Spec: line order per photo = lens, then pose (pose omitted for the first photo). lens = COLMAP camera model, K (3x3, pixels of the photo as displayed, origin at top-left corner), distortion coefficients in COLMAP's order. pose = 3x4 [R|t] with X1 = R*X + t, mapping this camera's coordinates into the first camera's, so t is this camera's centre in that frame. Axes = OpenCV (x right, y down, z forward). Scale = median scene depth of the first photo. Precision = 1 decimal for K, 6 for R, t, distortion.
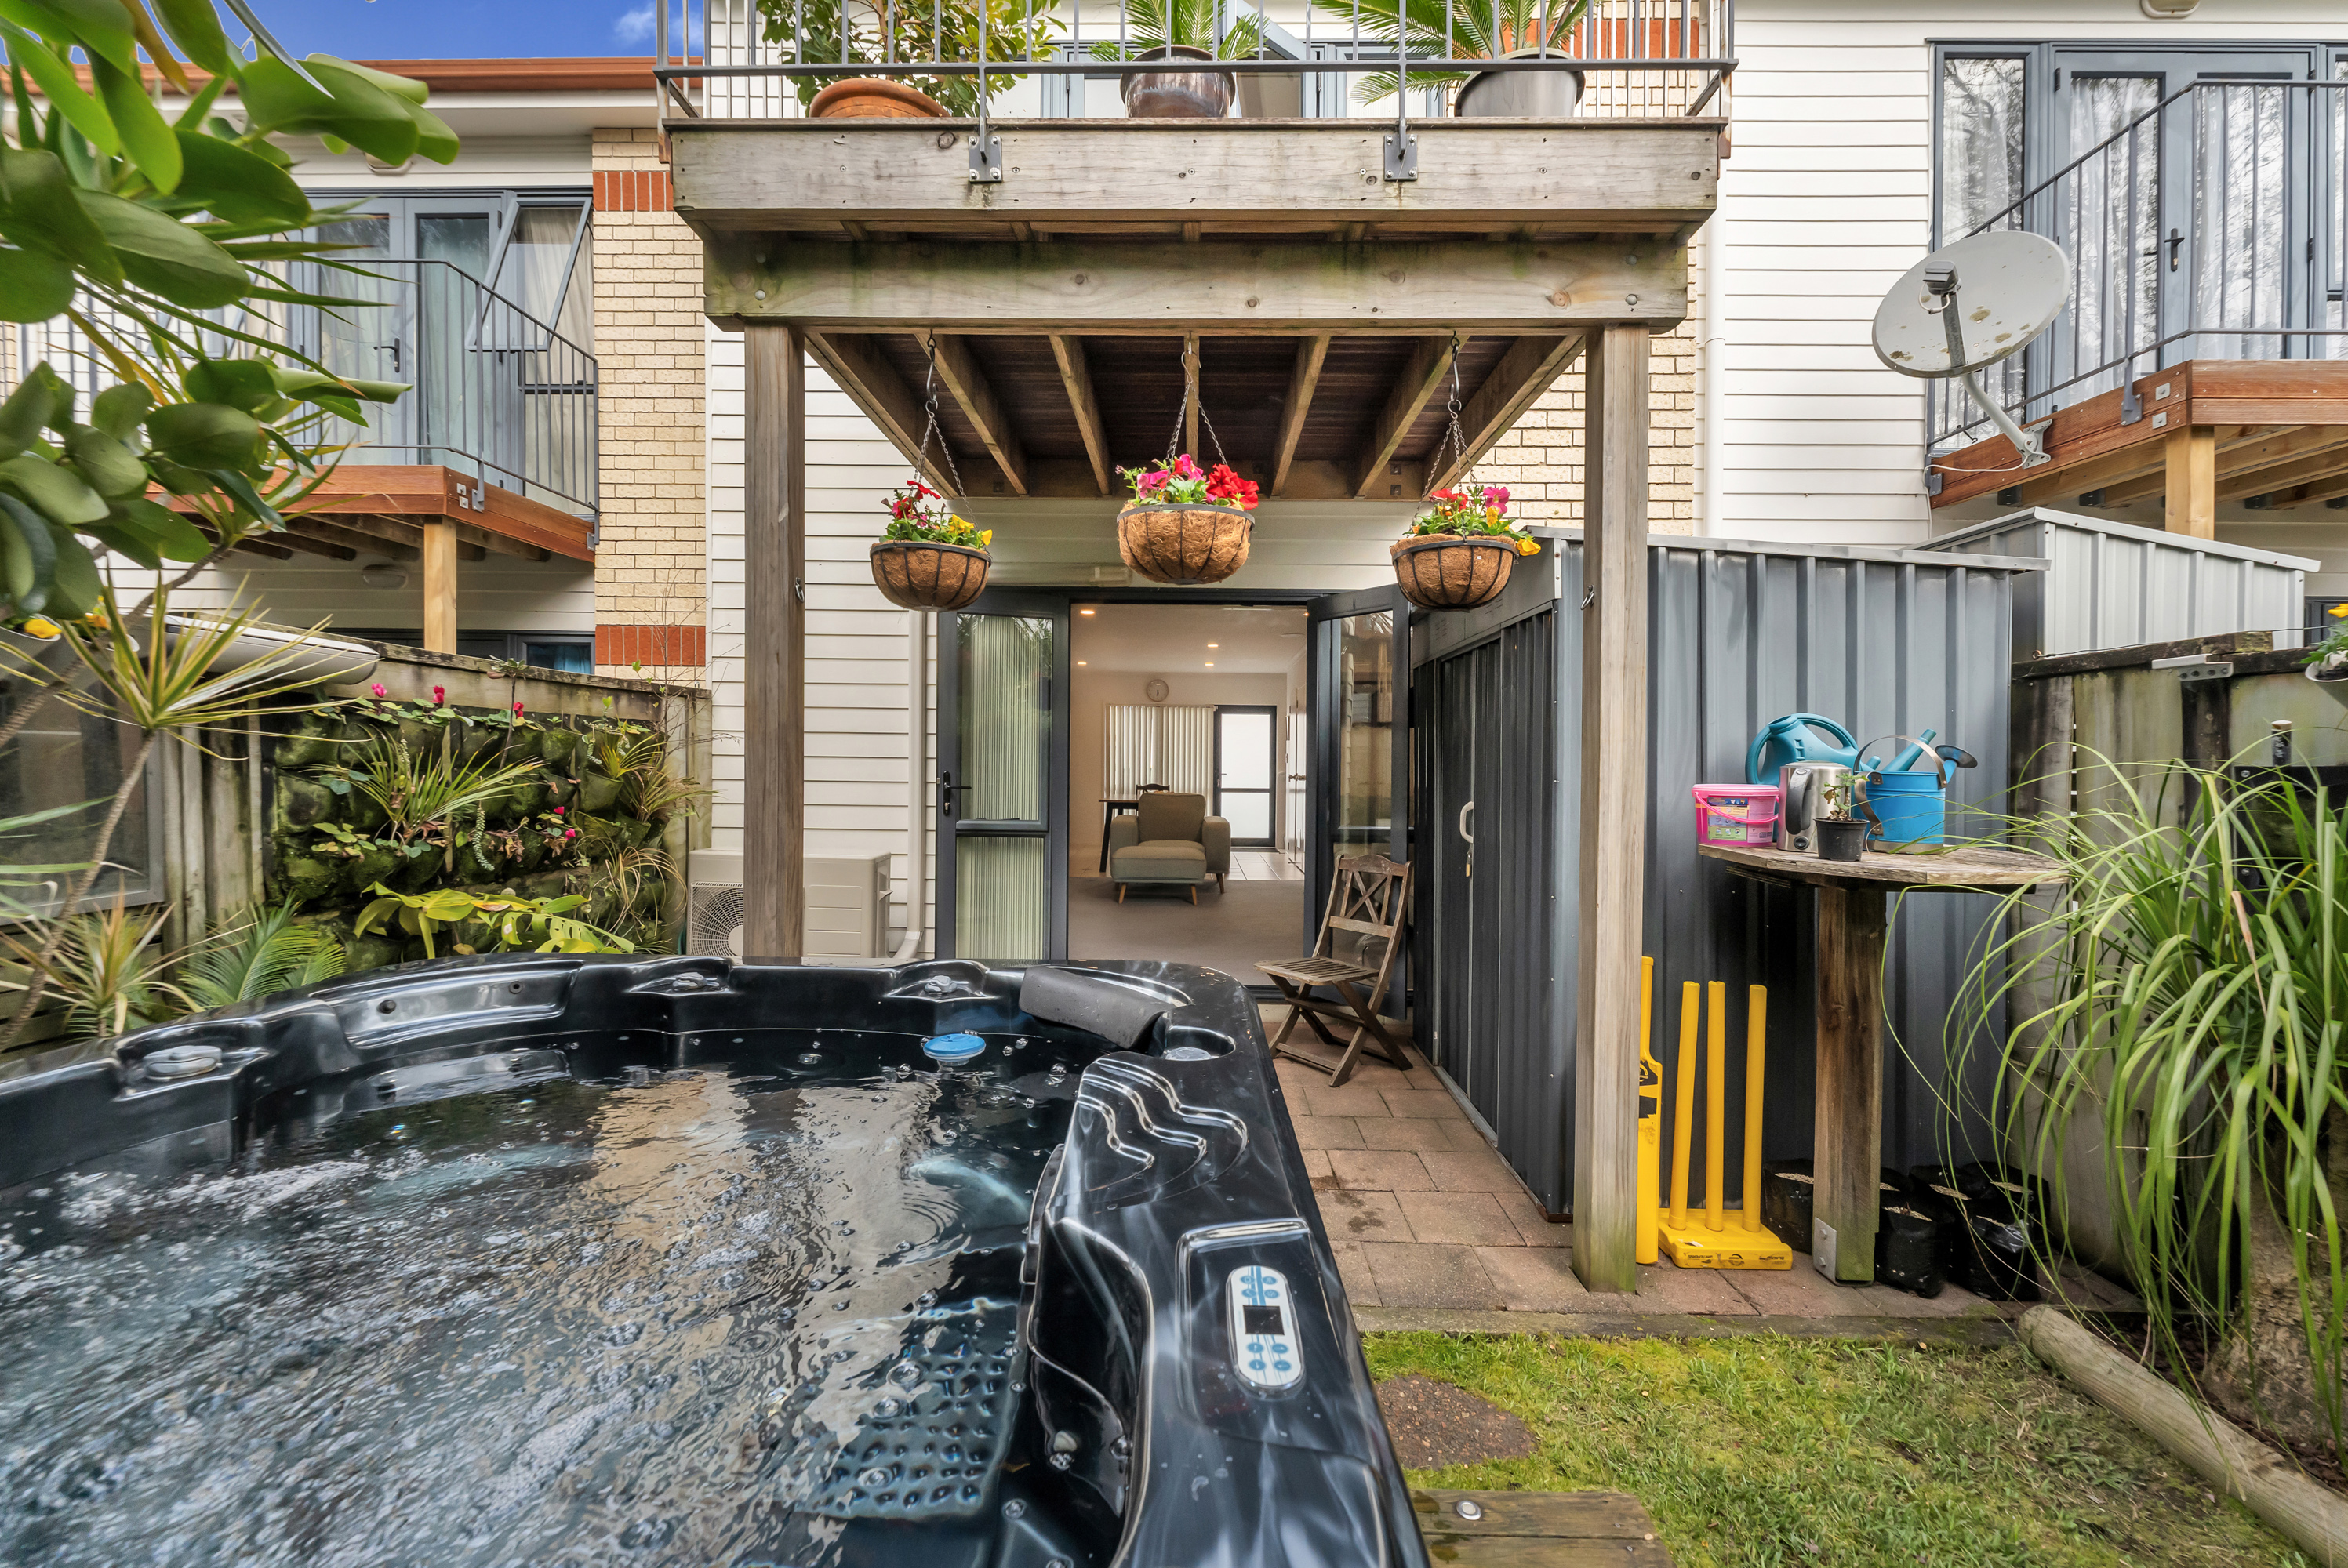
lens RADIAL K [[946.0, 0, 1174.4], [0, 946.0, 769.4], [0, 0, 1]] dist [0.009624, -0.000306]
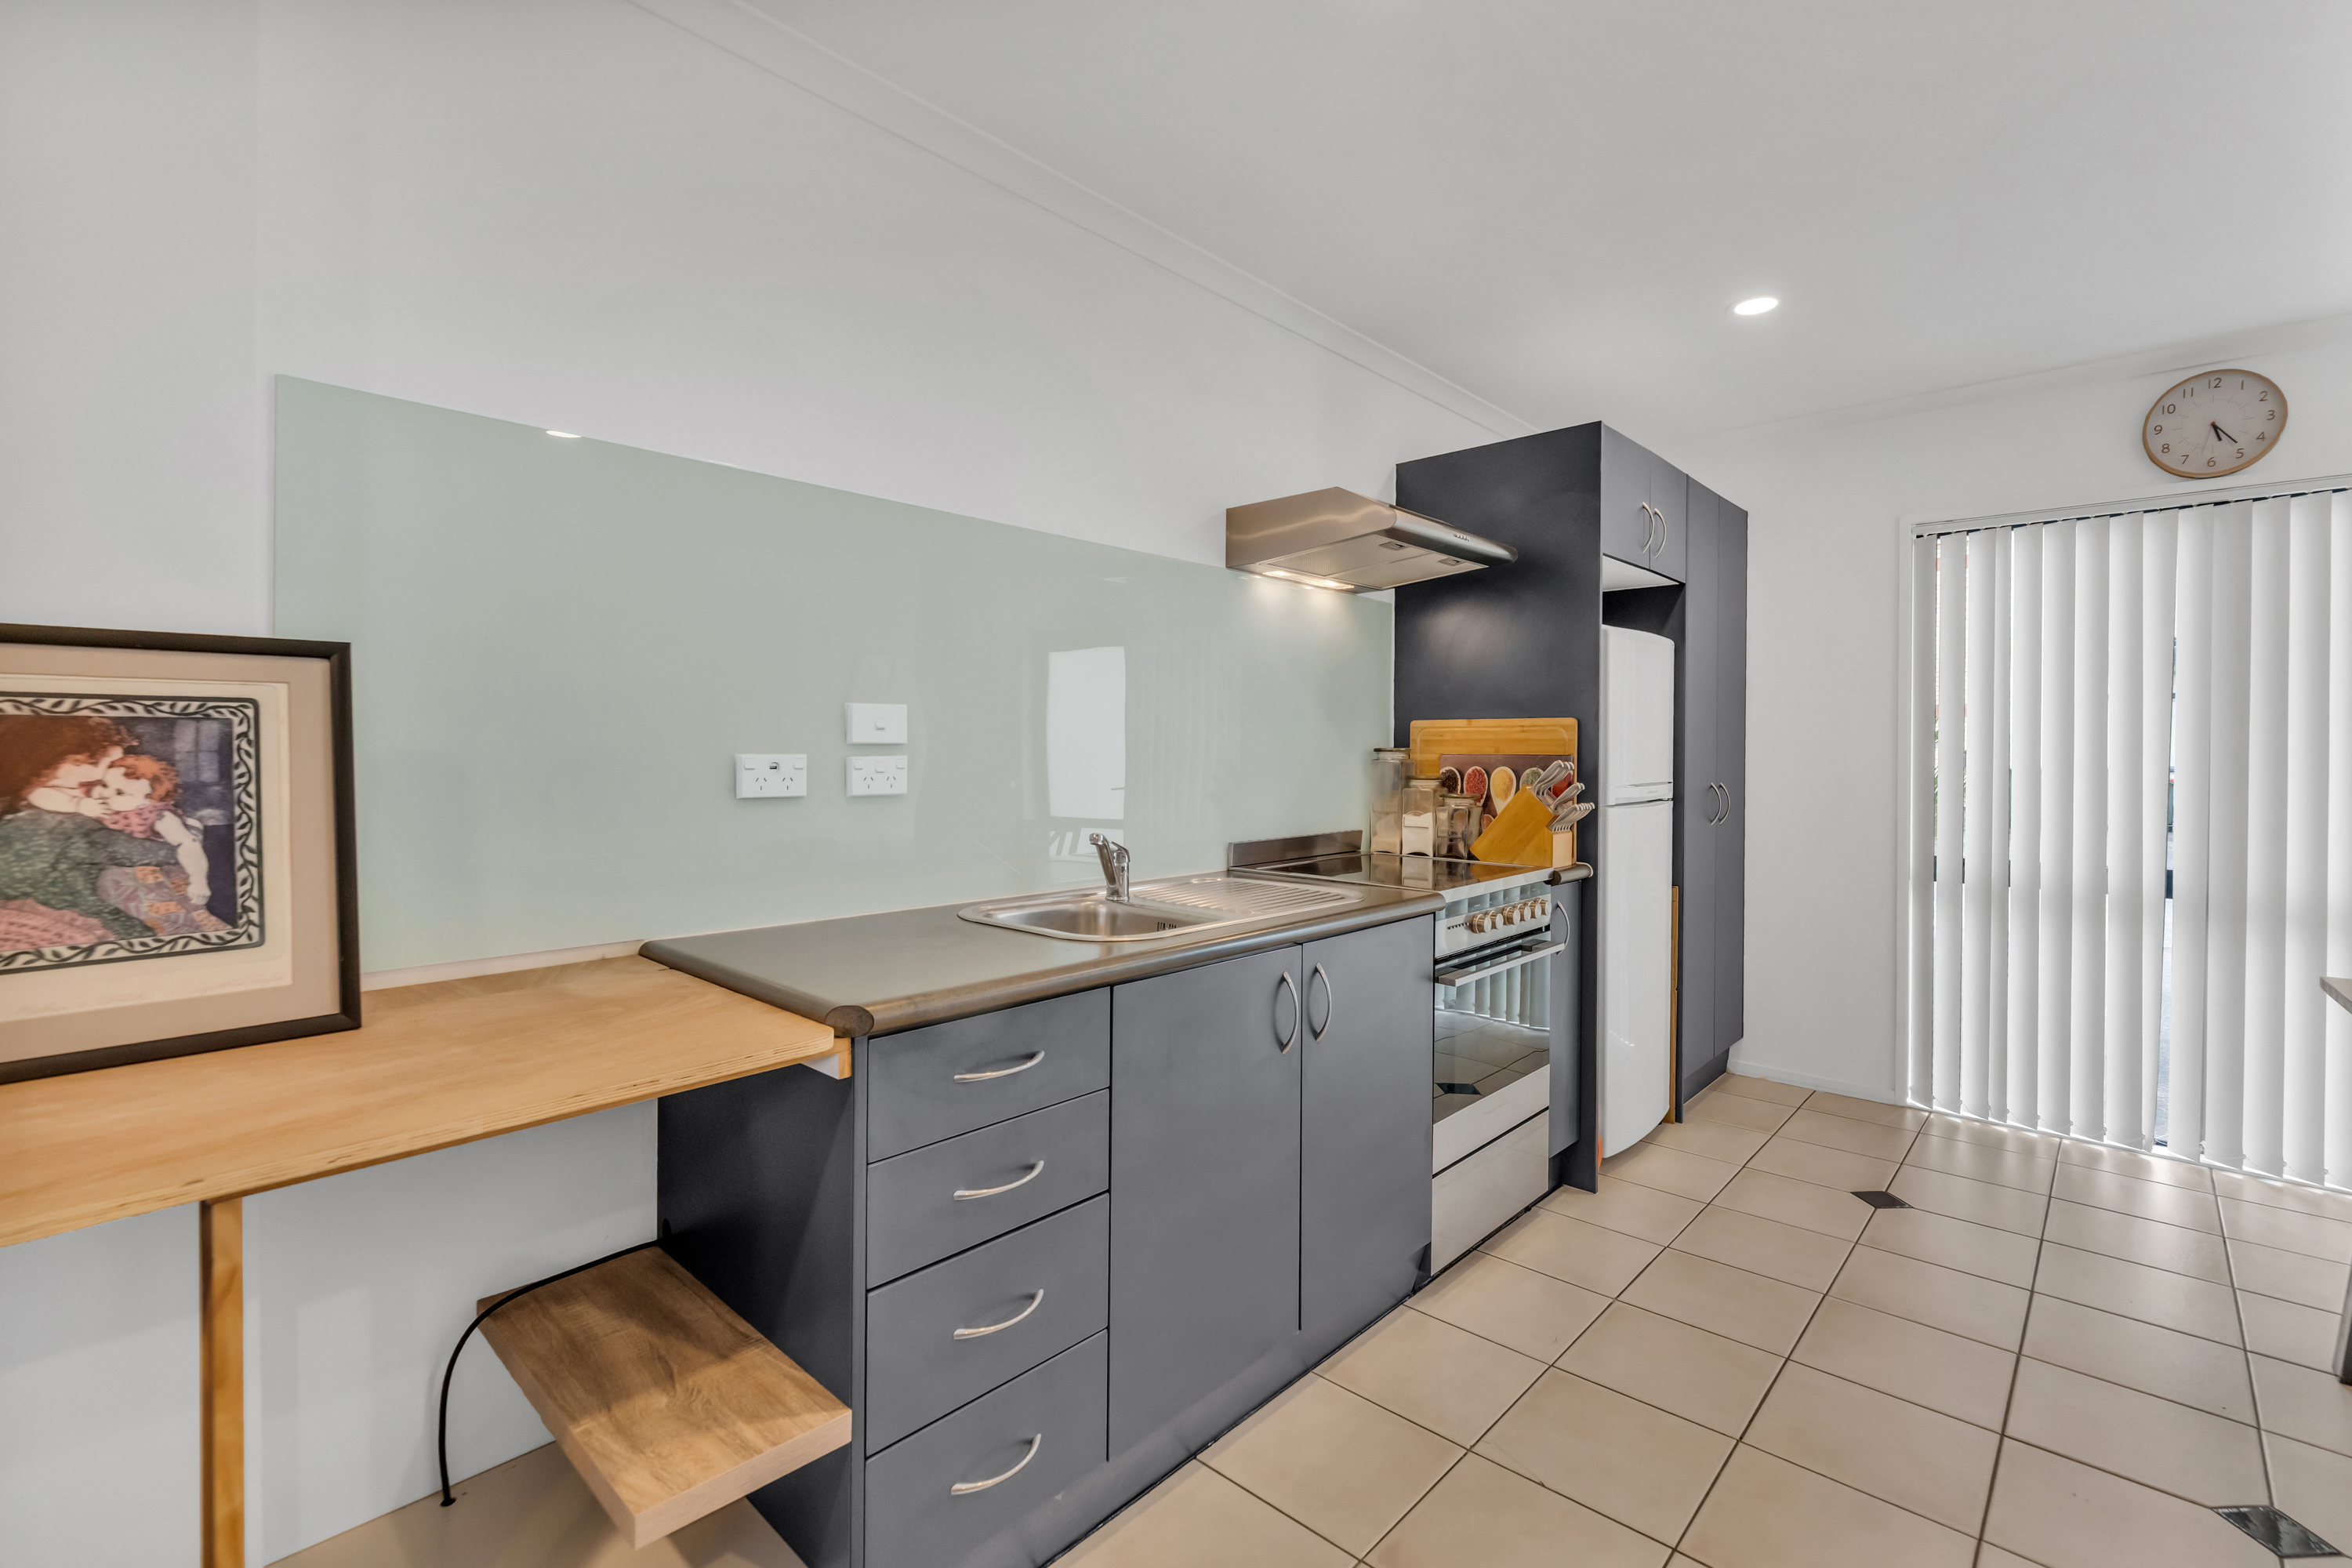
lens RADIAL K [[1048.9, 0, 1181.6], [0, 1048.9, 758.5], [0, 0, 1]] dist [-0.001345, -0.000279]
pose [[0.743793, -0.002167, -0.668406, -0.146172], [-0.003876, 0.999964, -0.007555, -0.030689], [0.668398, 0.008210, 0.743758, 3.005881]]
